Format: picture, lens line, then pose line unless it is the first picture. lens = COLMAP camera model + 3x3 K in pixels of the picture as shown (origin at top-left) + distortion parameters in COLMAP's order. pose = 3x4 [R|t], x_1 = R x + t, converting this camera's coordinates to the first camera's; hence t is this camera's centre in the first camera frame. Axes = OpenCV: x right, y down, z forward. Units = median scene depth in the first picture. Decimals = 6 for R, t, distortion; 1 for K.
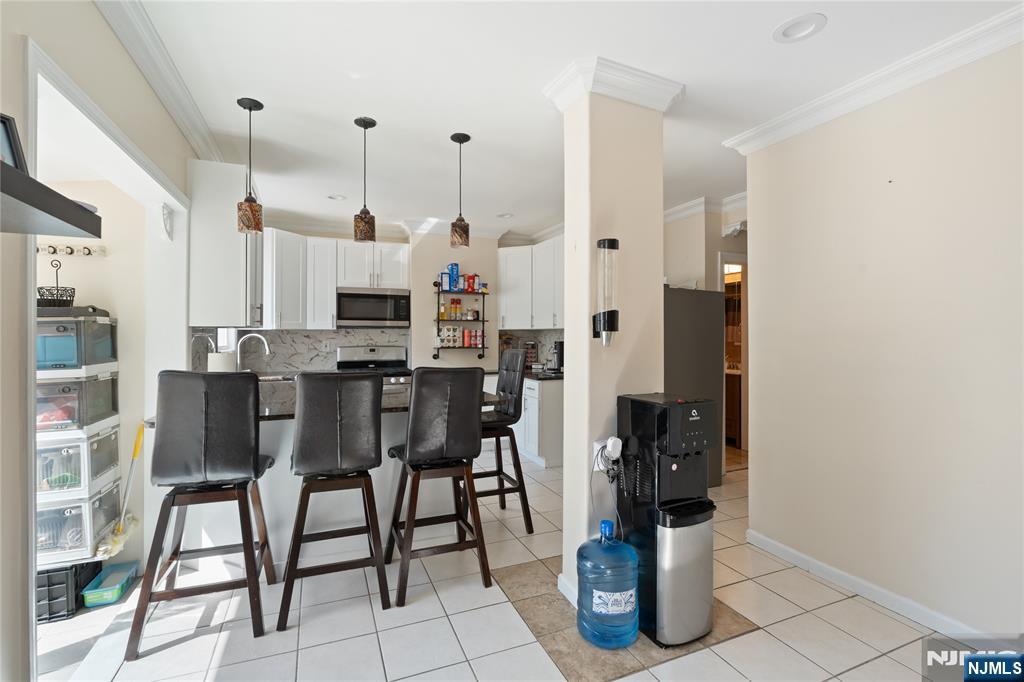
lens RADIAL K [[458.4, 0, 511.3], [0, 458.4, 334.3], [0, 0, 1]] dist [-0.000913, -0.000012]
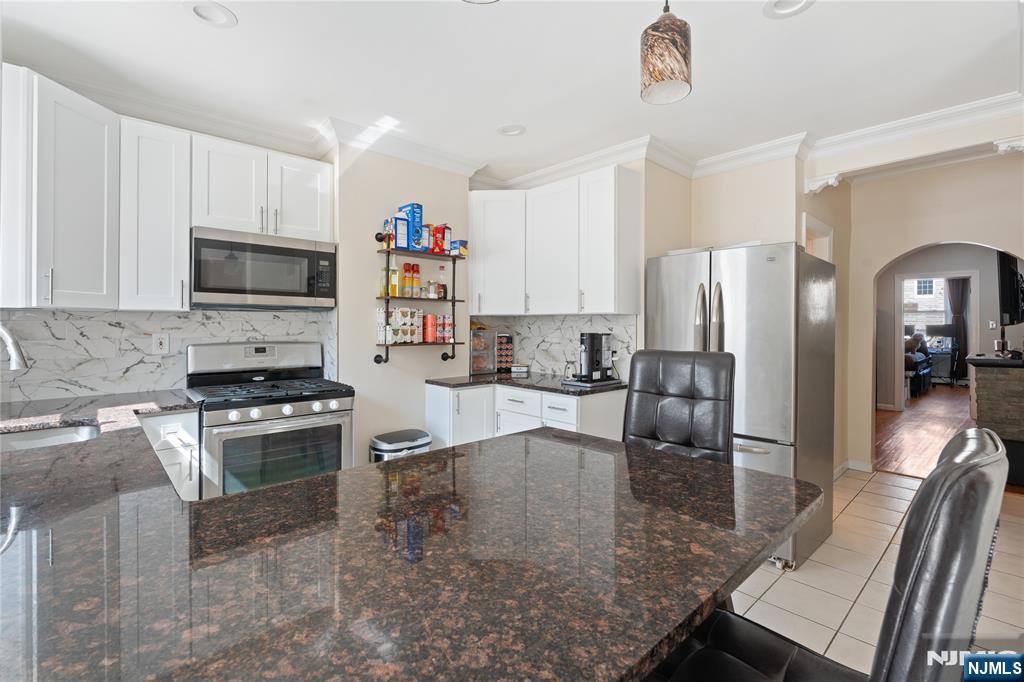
lens RADIAL K [[464.6, 0, 513.5], [0, 464.6, 327.2], [0, 0, 1]] dist [-0.002495, -0.000526]
pose [[0.941626, 0.001468, 0.336658, -0.205389], [-0.003942, 0.999970, 0.006666, 0.002603], [-0.336638, -0.007604, 0.941603, 0.375890]]
